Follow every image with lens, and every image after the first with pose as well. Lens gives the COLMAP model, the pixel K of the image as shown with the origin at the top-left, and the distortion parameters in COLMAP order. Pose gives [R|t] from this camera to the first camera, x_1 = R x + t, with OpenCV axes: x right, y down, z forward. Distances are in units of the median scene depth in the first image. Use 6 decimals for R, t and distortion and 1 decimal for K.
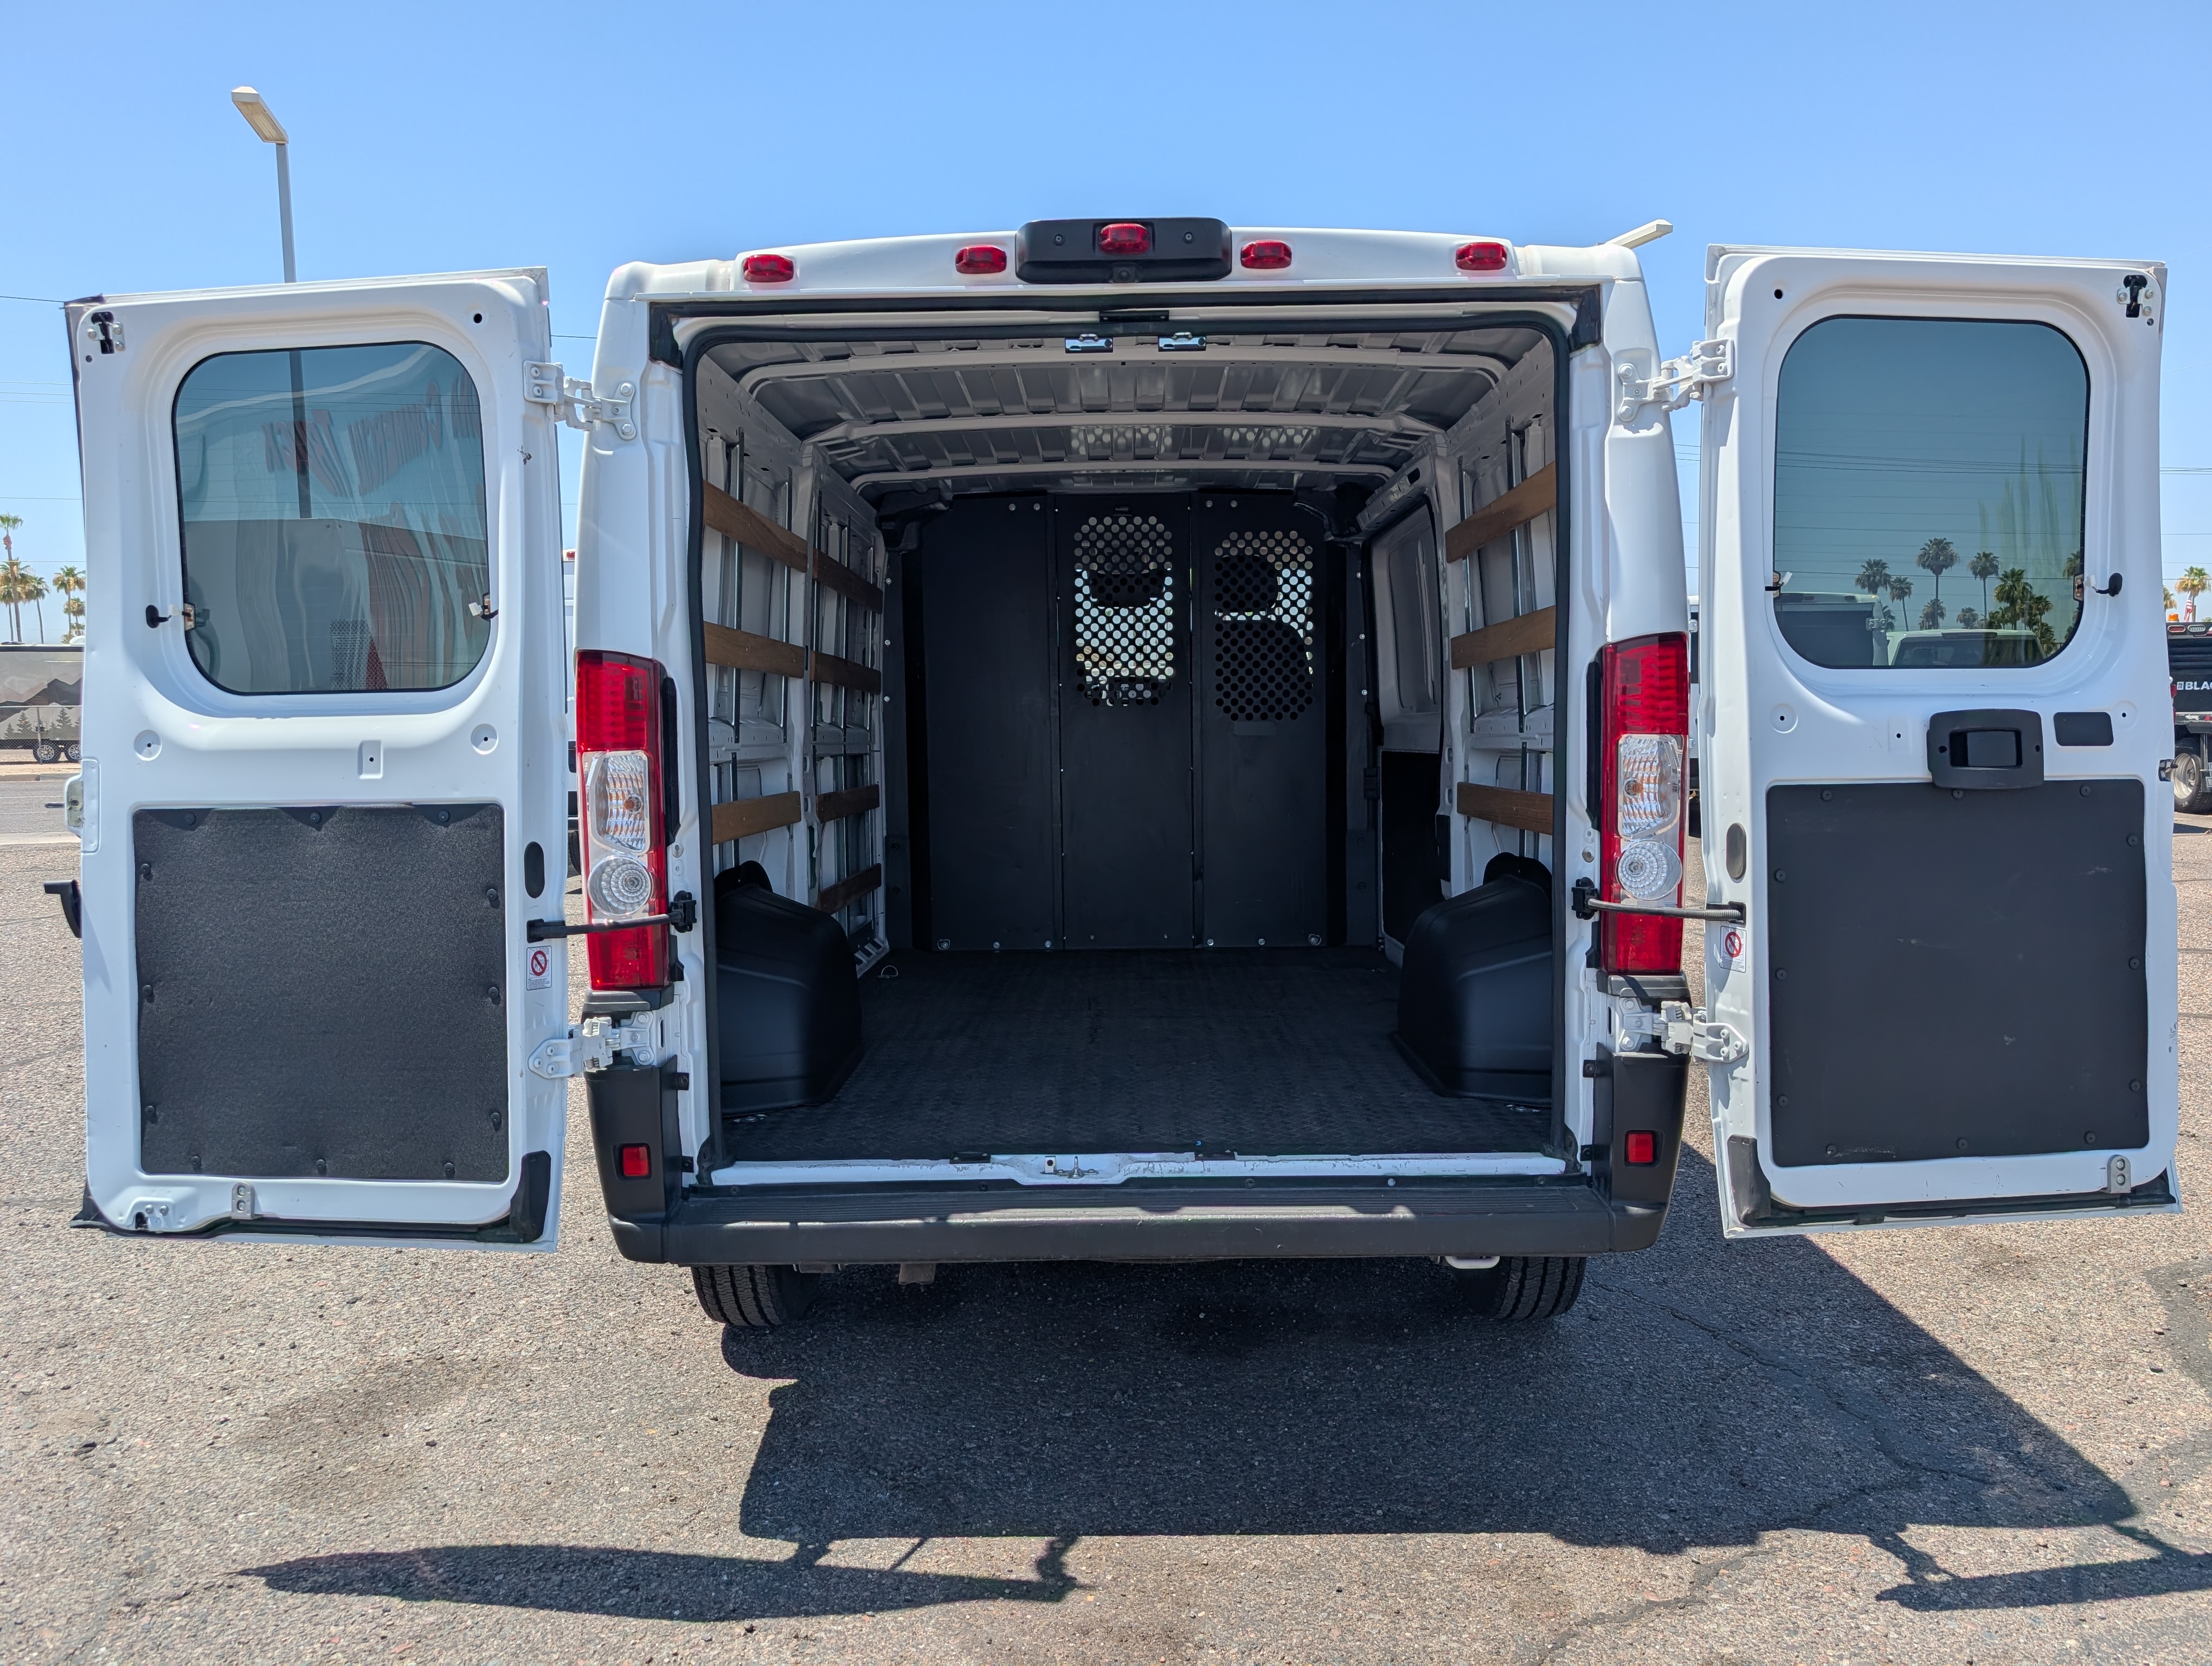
lens RADIAL K [[1597.5, 0, 1104.2], [0, 1597.5, 825.7], [0, 0, 1]] dist [0.001542, 0.000975]
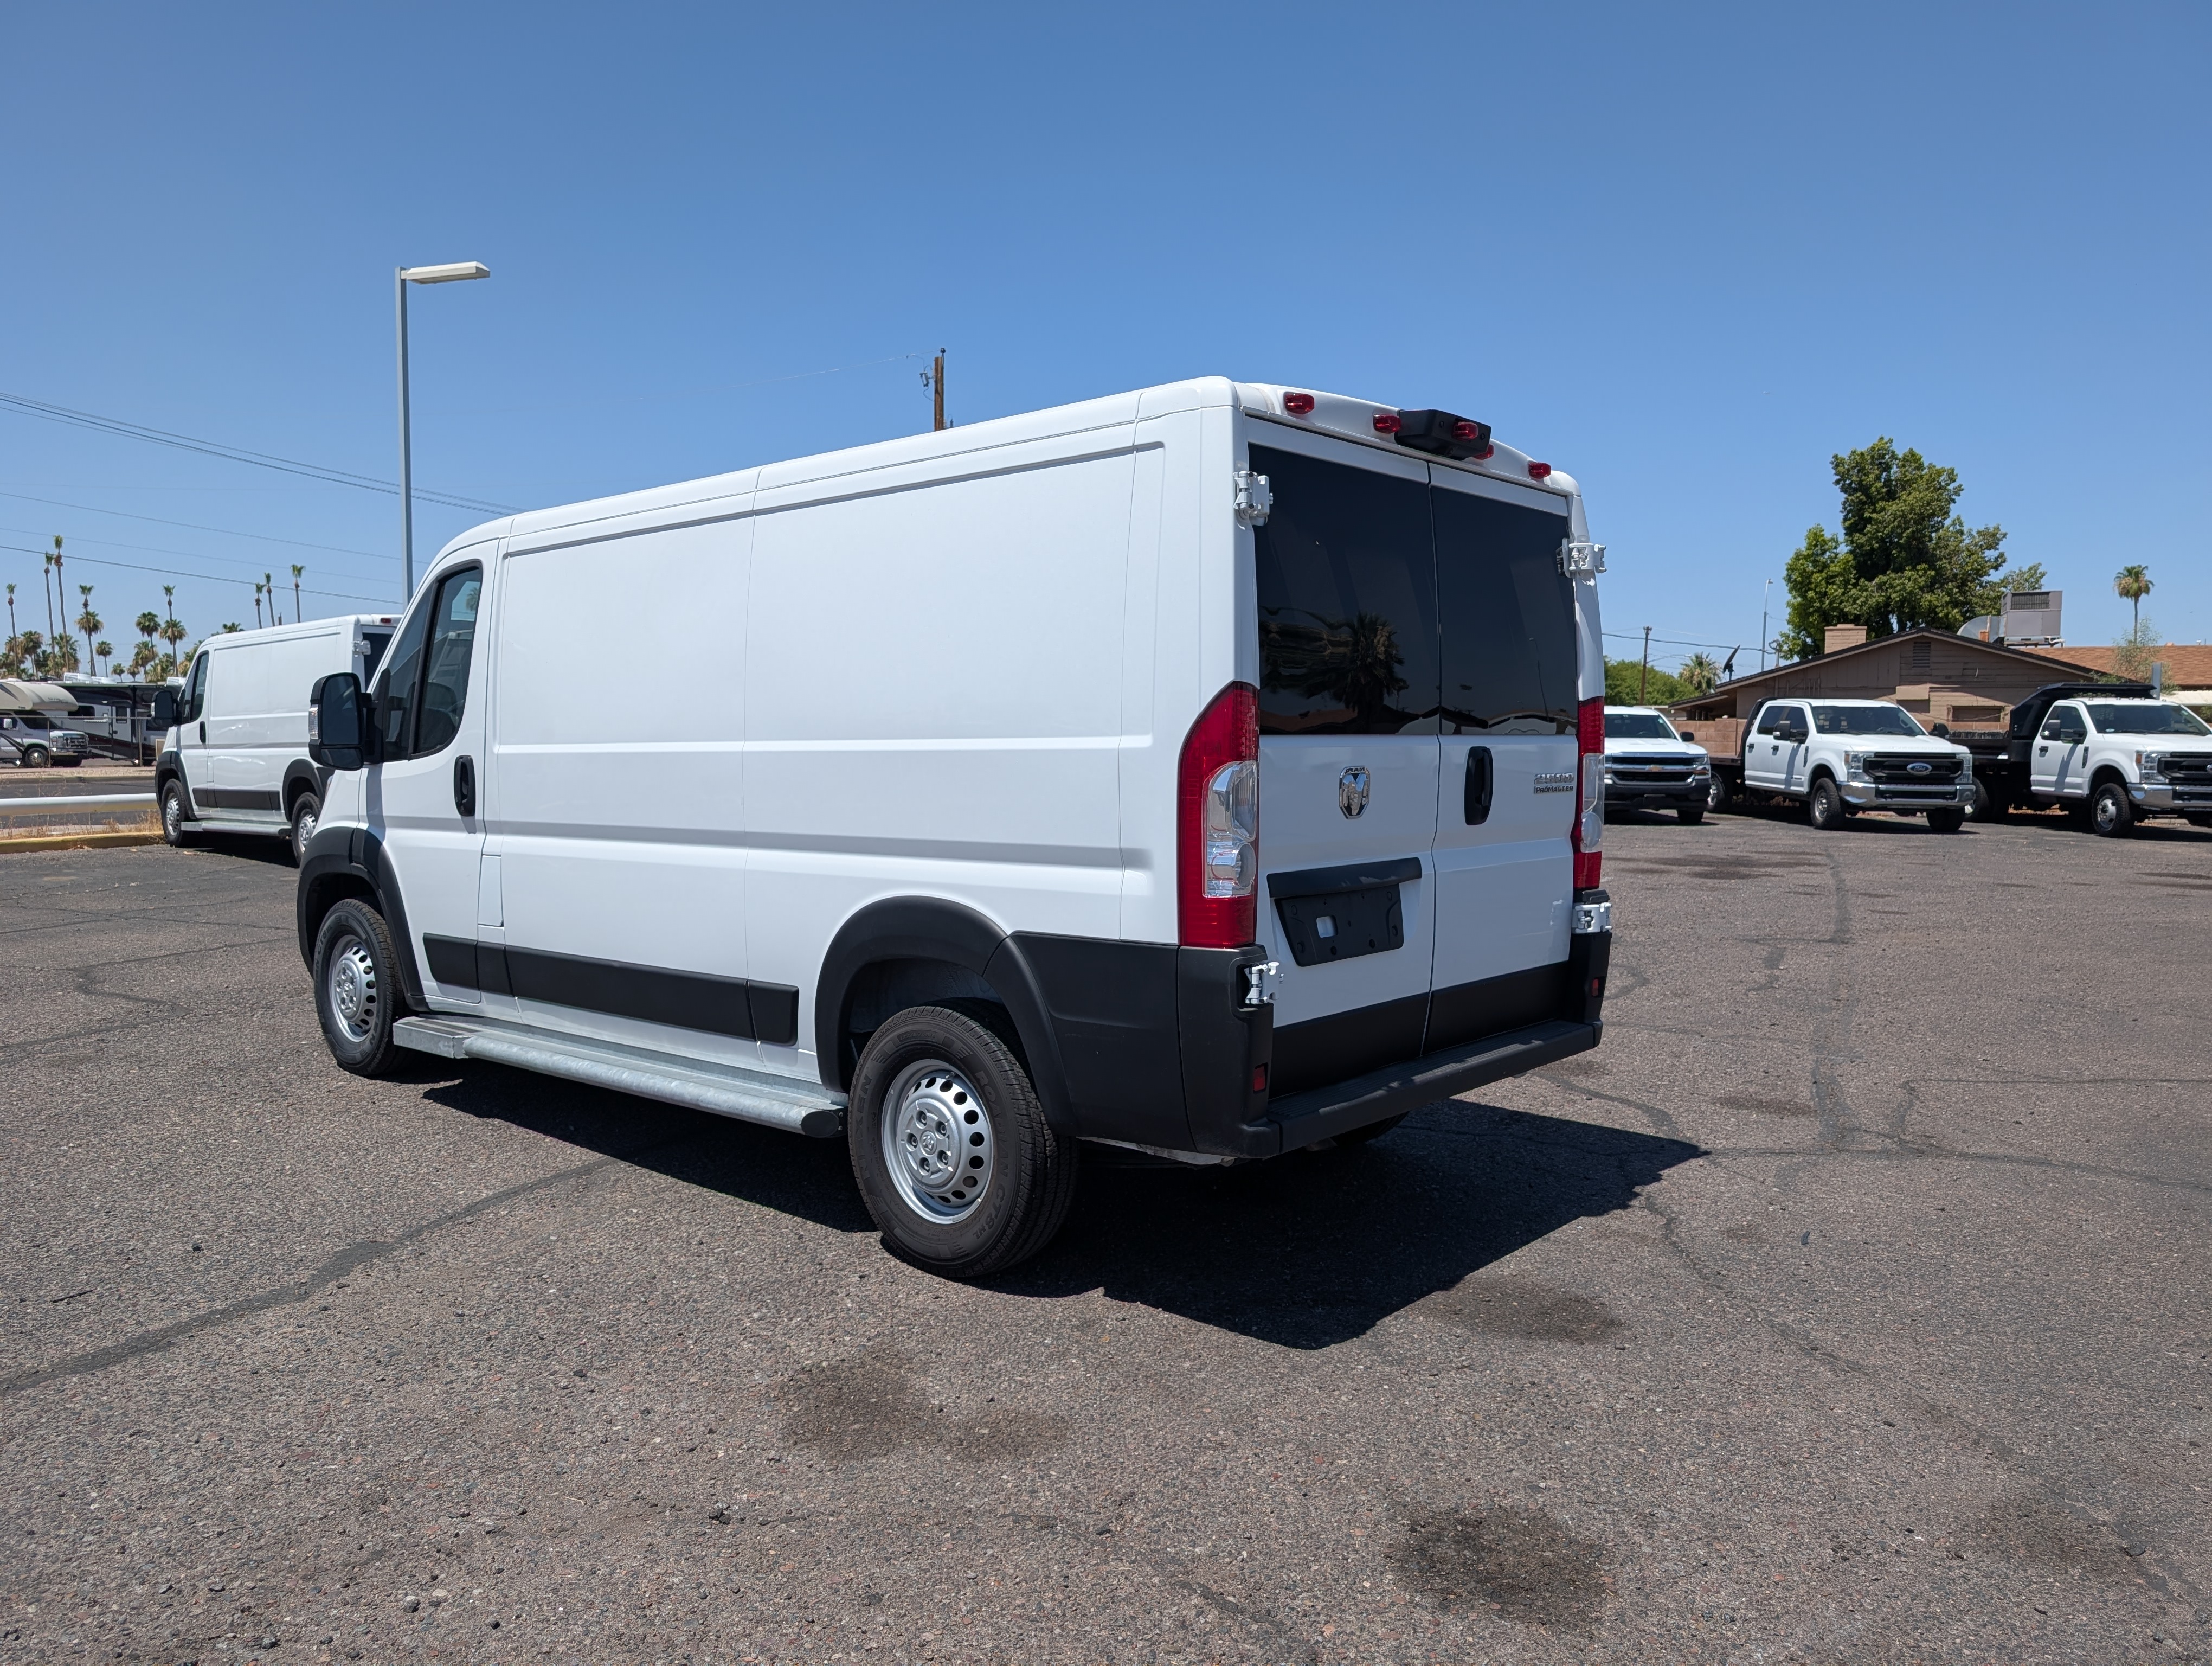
lens RADIAL K [[1597.5, 0, 1104.2], [0, 1597.5, 832.8], [0, 0, 1]] dist [0.001542, 0.000975]
pose [[0.638374, -0.024231, 0.769345, -1.358120], [0.034950, 0.999386, 0.002476, 0.004912], [-0.768933, 0.025308, 0.638829, 0.277462]]
